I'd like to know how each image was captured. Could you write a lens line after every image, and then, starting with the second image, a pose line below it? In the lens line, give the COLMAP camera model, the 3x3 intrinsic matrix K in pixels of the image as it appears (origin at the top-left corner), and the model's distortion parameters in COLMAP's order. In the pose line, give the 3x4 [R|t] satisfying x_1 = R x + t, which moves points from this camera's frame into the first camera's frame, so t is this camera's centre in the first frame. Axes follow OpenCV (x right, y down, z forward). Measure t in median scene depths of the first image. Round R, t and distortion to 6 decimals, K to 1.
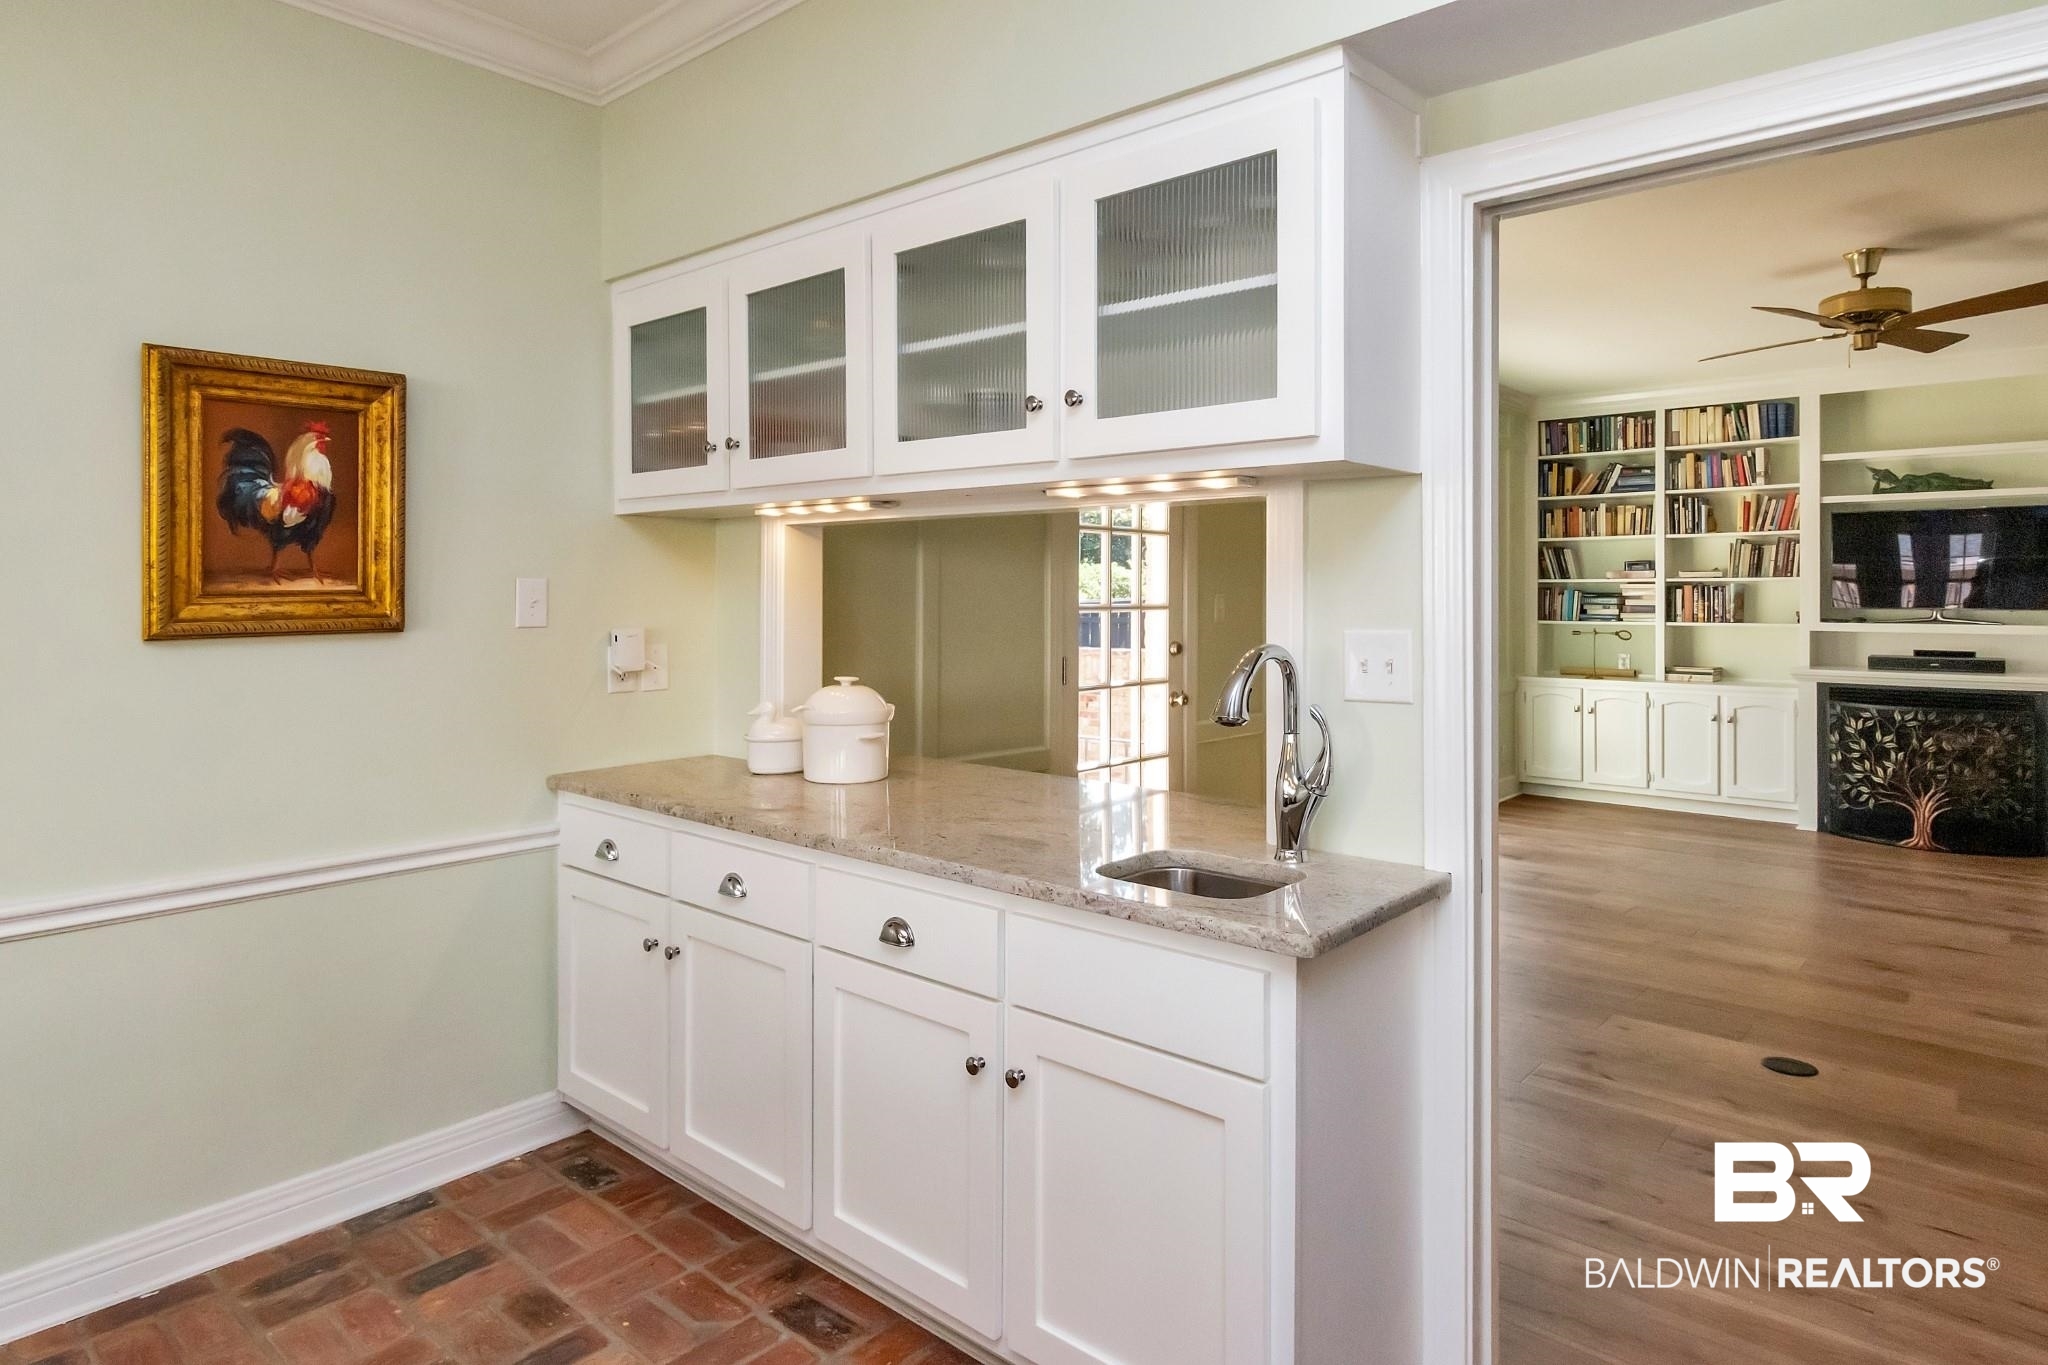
lens RADIAL K [[1204.8, 0, 1035.0], [0, 1204.8, 587.3], [0, 0, 1]] dist [0.001029, -0.001479]
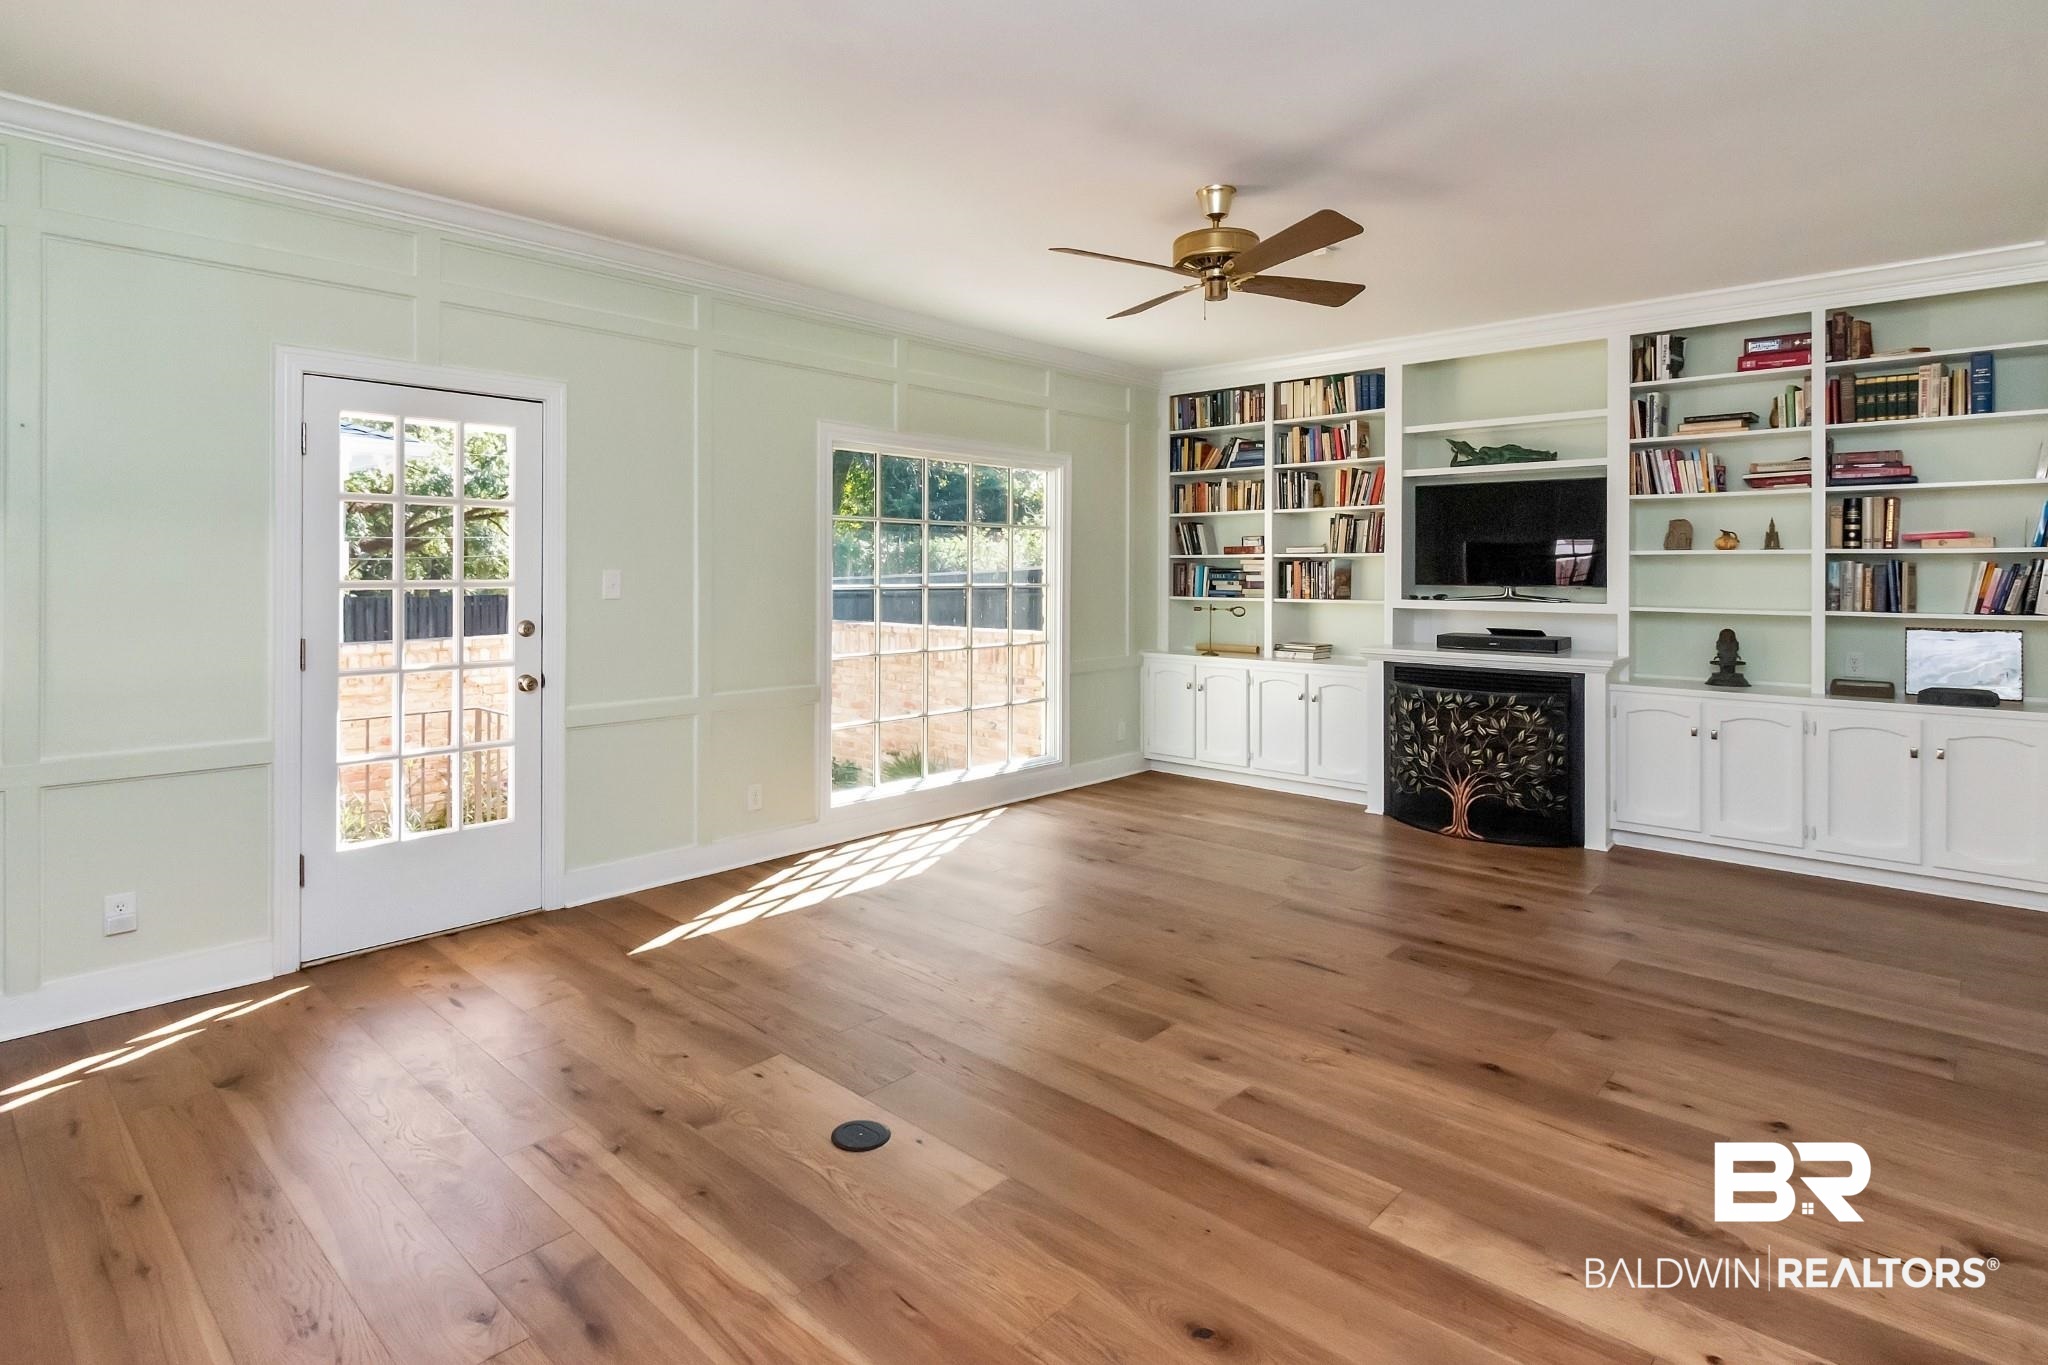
lens RADIAL K [[1065.7, 0, 1048.7], [0, 1065.7, 578.1], [0, 0, 1]] dist [-0.001406, -0.000795]
pose [[0.999715, 0.000964, -0.023859, 0.370951], [-0.000634, 0.999905, 0.013801, 0.000253], [0.023870, -0.013782, 0.999620, 0.128673]]
